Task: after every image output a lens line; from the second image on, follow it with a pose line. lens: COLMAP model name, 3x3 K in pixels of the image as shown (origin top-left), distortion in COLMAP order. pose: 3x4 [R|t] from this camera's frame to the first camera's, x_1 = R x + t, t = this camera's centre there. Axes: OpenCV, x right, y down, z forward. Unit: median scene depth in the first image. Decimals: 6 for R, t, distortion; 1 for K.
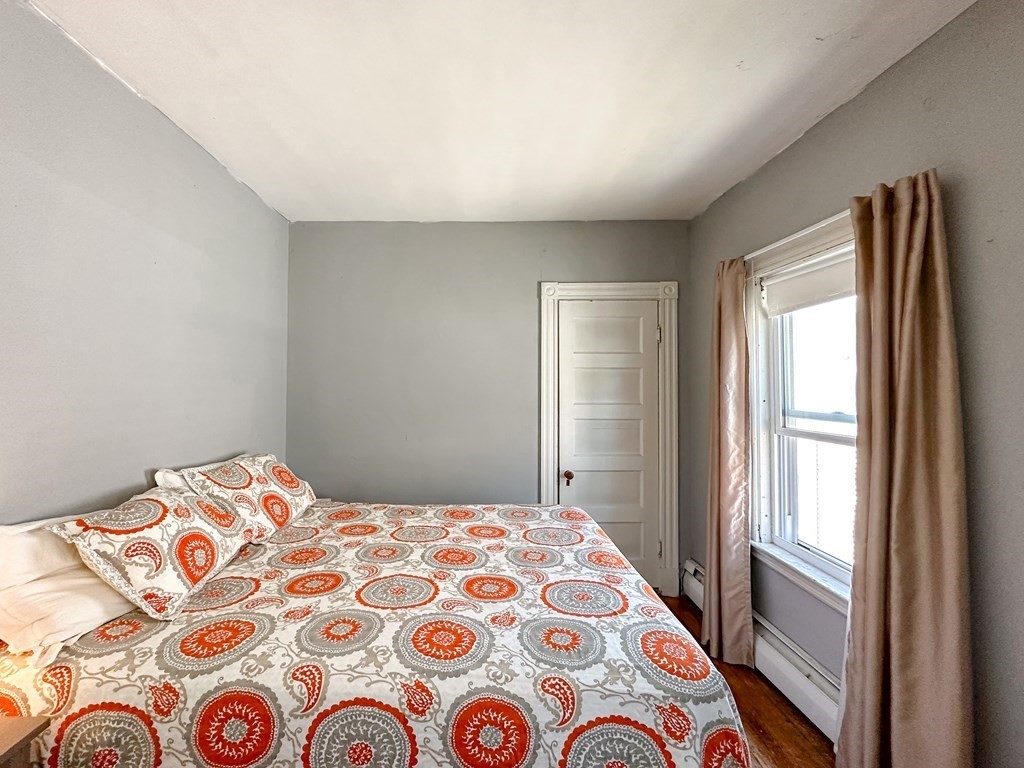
lens RADIAL K [[412.9, 0, 508.8], [0, 412.9, 375.7], [0, 0, 1]] dist [-0.004094, 0.000880]
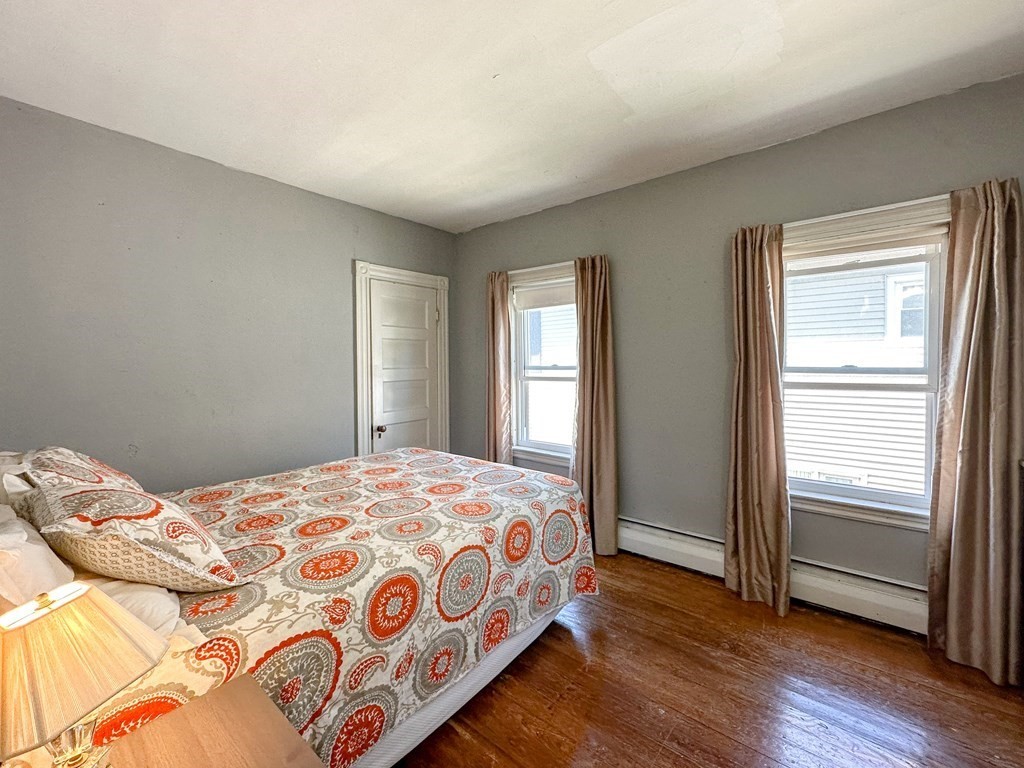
lens RADIAL K [[412.9, 0, 506.1], [0, 412.9, 369.7], [0, 0, 1]] dist [-0.004094, 0.000880]
pose [[0.638903, -0.025493, 0.768865, -1.028368], [-0.000843, 0.999427, 0.033838, 0.059094], [-0.769287, -0.022268, 0.638515, -0.052675]]
